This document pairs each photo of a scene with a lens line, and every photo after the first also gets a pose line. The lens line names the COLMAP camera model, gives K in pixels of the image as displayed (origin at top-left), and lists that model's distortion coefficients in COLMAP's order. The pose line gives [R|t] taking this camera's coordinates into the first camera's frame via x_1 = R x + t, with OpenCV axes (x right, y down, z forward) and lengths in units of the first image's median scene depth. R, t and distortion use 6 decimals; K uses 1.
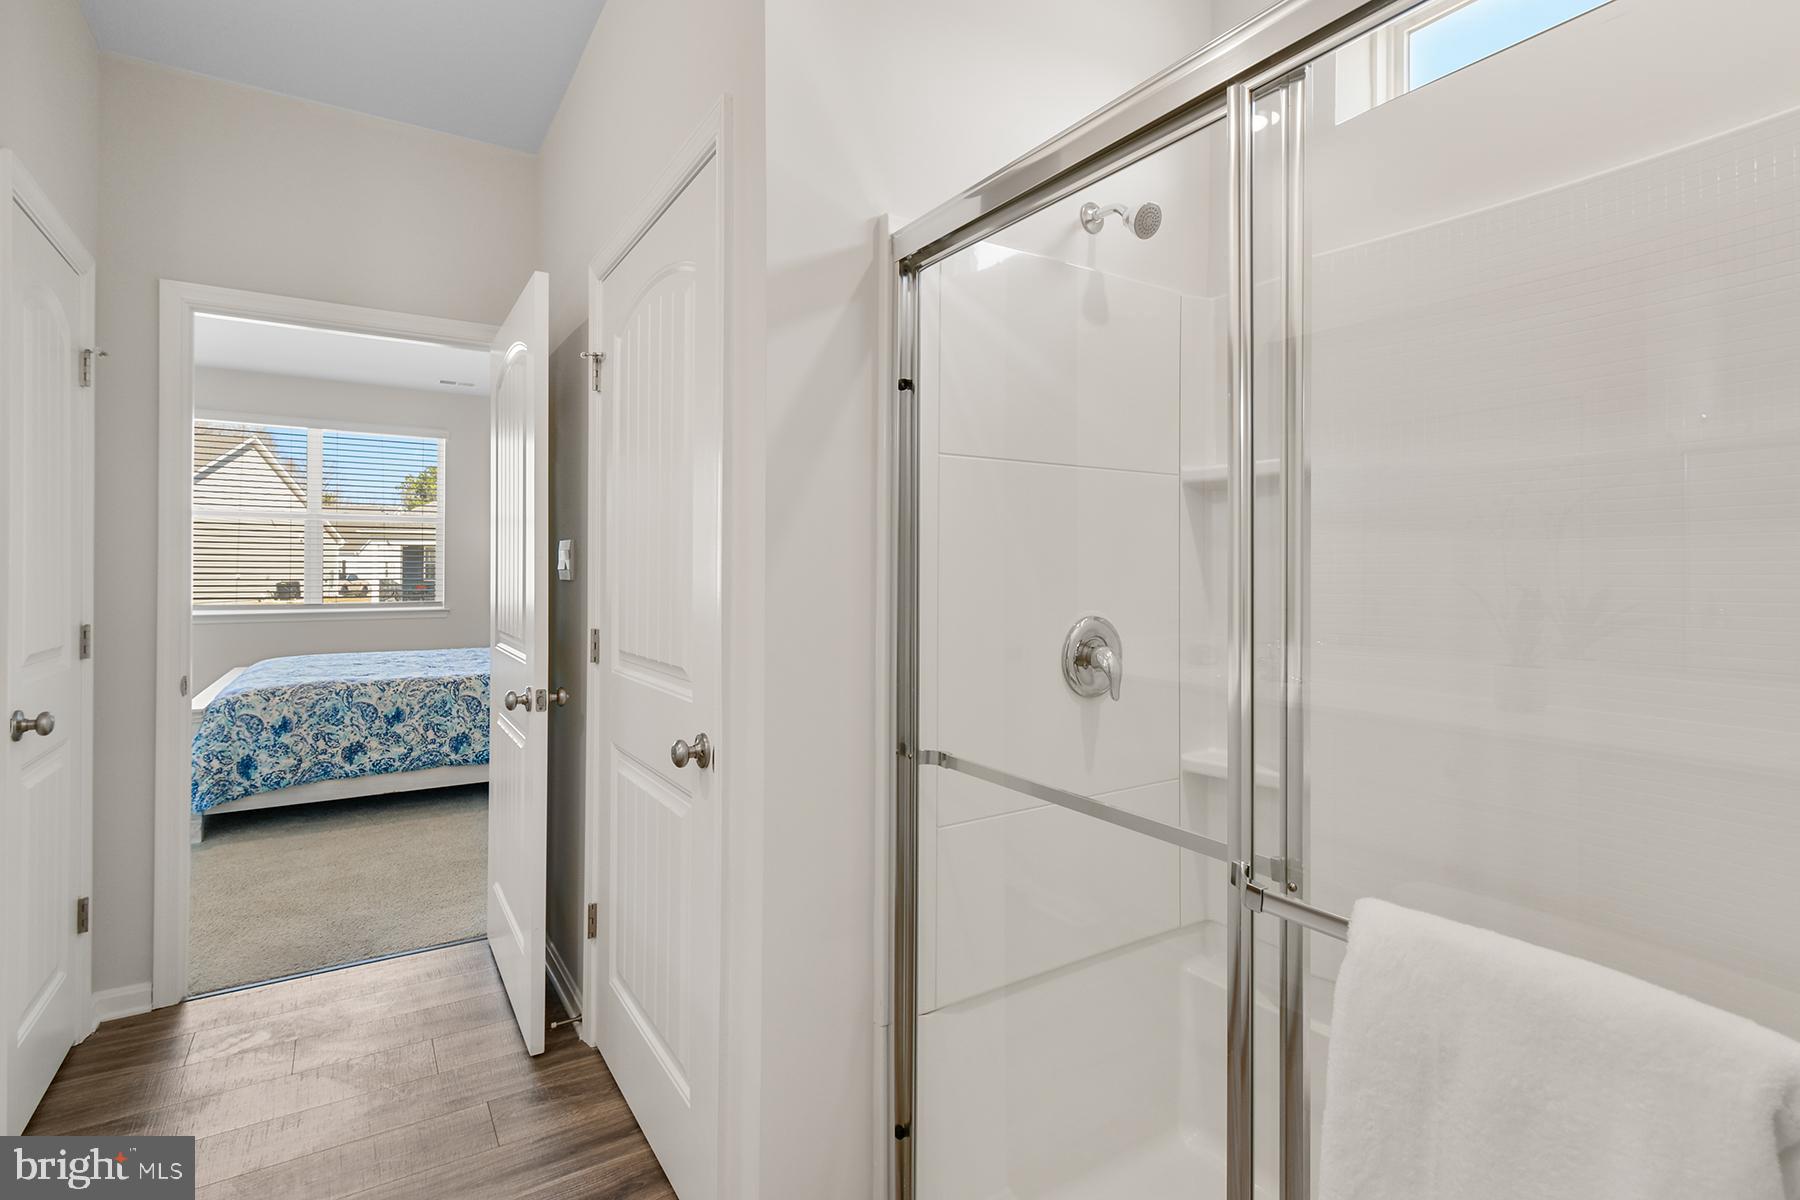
lens RADIAL K [[854.4, 0, 854.4], [0, 854.4, 559.7], [0, 0, 1]] dist [0.002706, -0.002823]
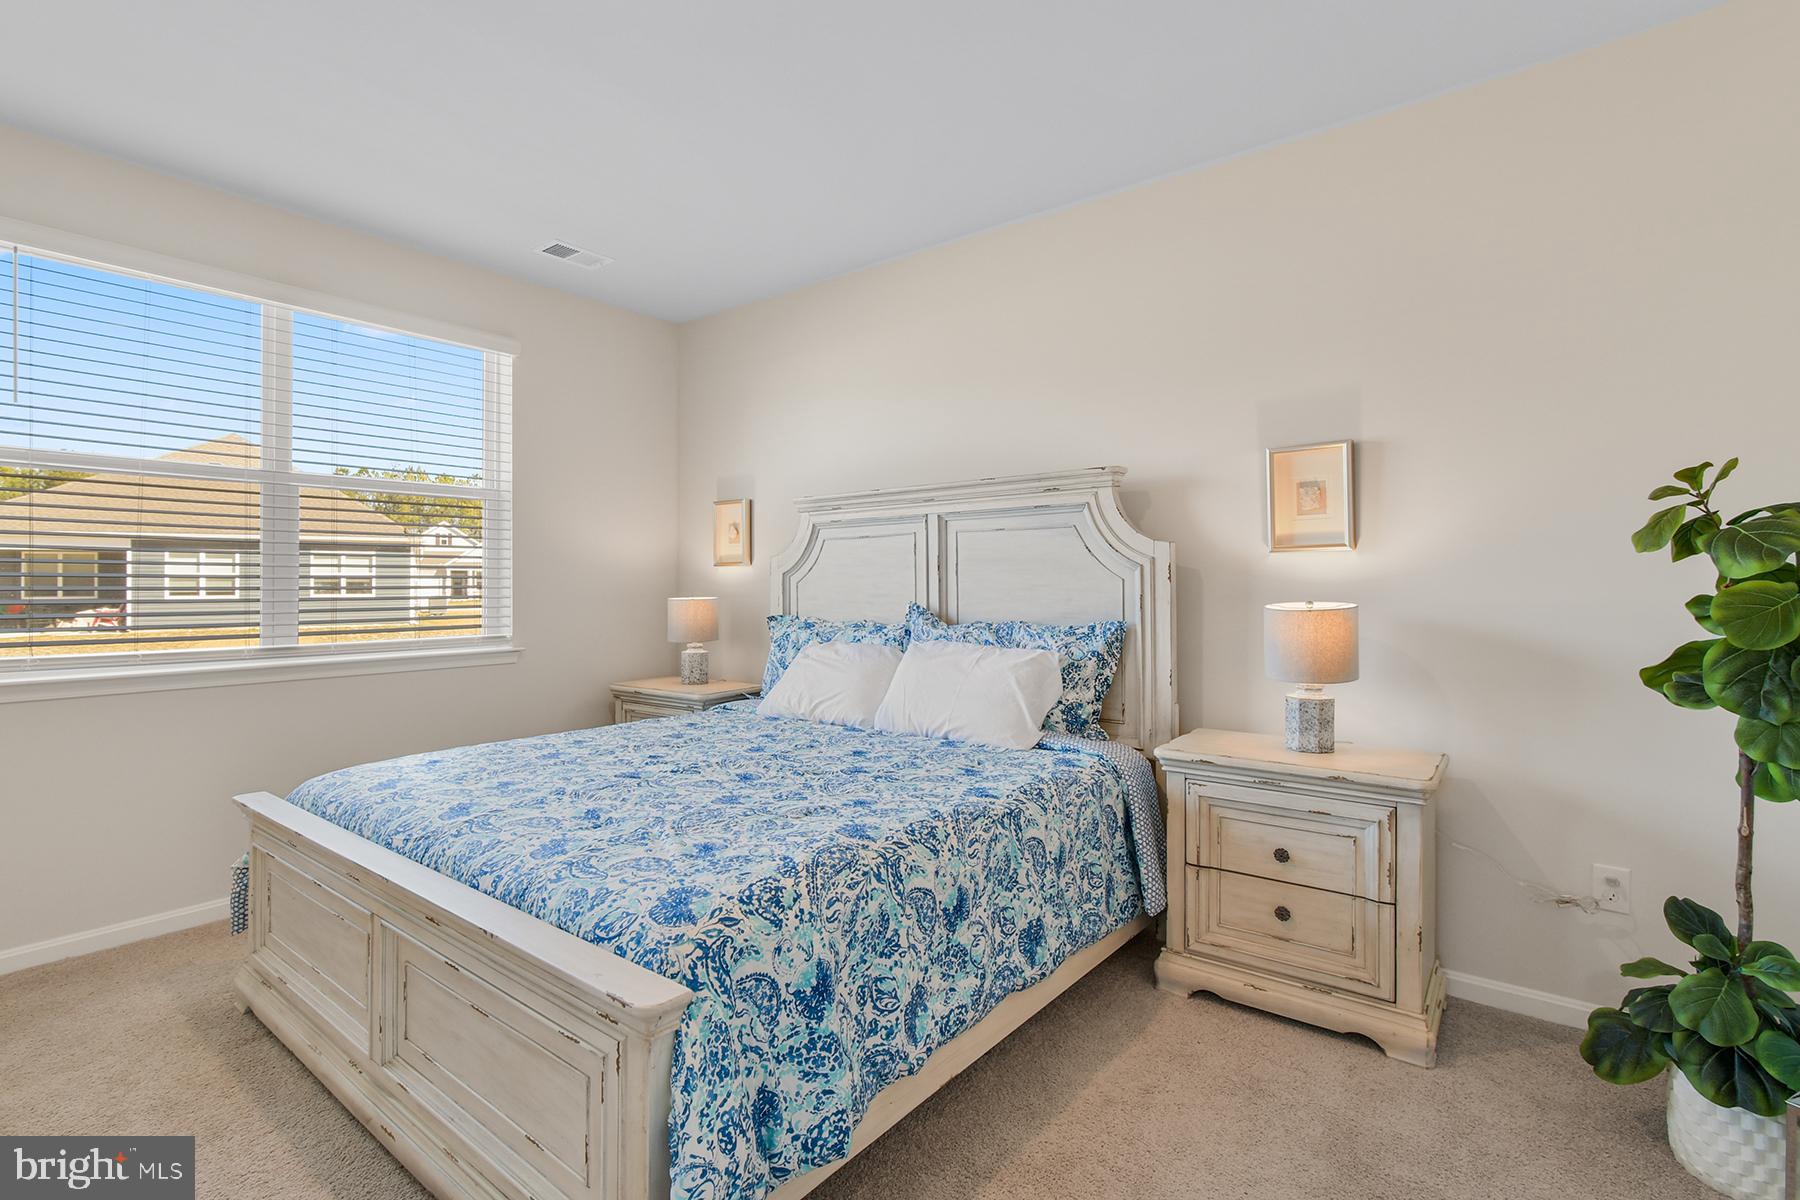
lens RADIAL K [[854.4, 0, 906.2], [0, 854.4, 570.7], [0, 0, 1]] dist [0.002706, -0.002823]
pose [[0.933961, 0.012867, 0.357143, -0.779581], [-0.010846, 0.999912, -0.007662, 0.010712], [-0.357210, 0.003282, 0.934018, 0.634780]]
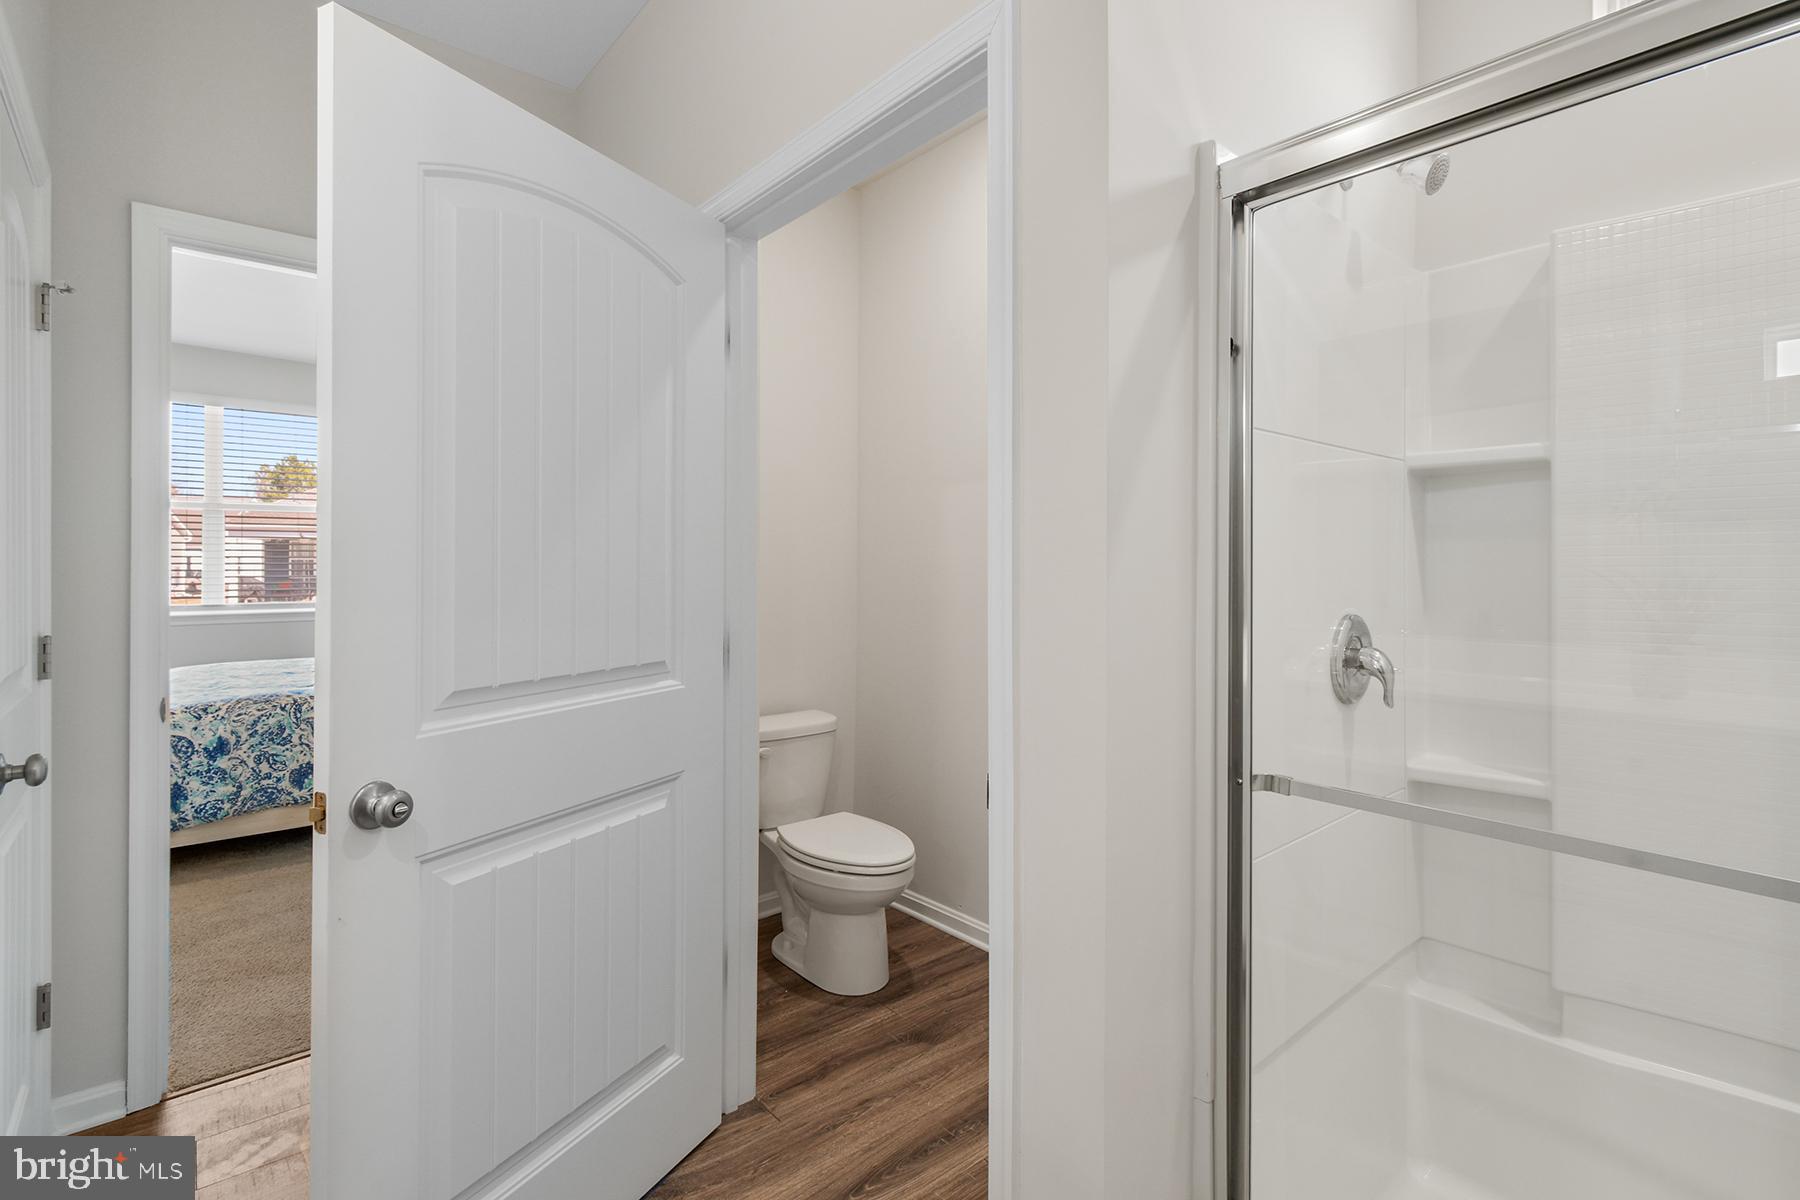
lens RADIAL K [[854.4, 0, 876.3], [0, 854.4, 559.2], [0, 0, 1]] dist [0.002706, -0.002823]
pose [[0.991363, -0.001475, 0.131135, -0.127516], [0.000779, 0.999985, 0.005355, 0.001111], [-0.131141, -0.005207, 0.991350, 0.064721]]
